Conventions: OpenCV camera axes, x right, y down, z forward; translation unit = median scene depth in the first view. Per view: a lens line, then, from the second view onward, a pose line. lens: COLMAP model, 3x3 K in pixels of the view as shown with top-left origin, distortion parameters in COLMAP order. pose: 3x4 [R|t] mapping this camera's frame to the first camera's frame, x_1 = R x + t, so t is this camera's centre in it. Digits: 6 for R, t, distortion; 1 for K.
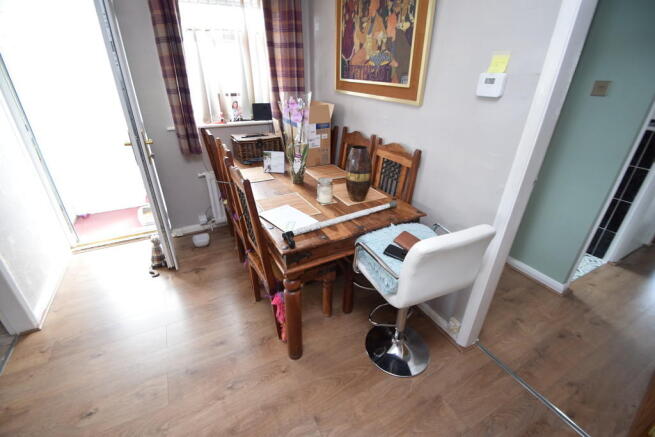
lens RADIAL K [[288.3, 0, 326.0], [0, 288.3, 215.6], [0, 0, 1]] dist [0.009222, -0.013226]
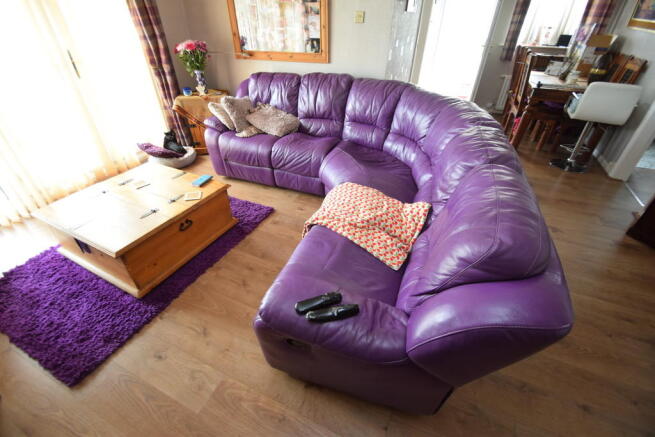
lens RADIAL K [[288.3, 0, 326.0], [0, 288.3, 215.6], [0, 0, 1]] dist [0.009222, -0.013226]
pose [[0.617552, 0.445349, -0.648301, 0.452229], [-0.352340, 0.893565, 0.278205, 0.562320], [0.703197, 0.056616, 0.708737, -1.040343]]
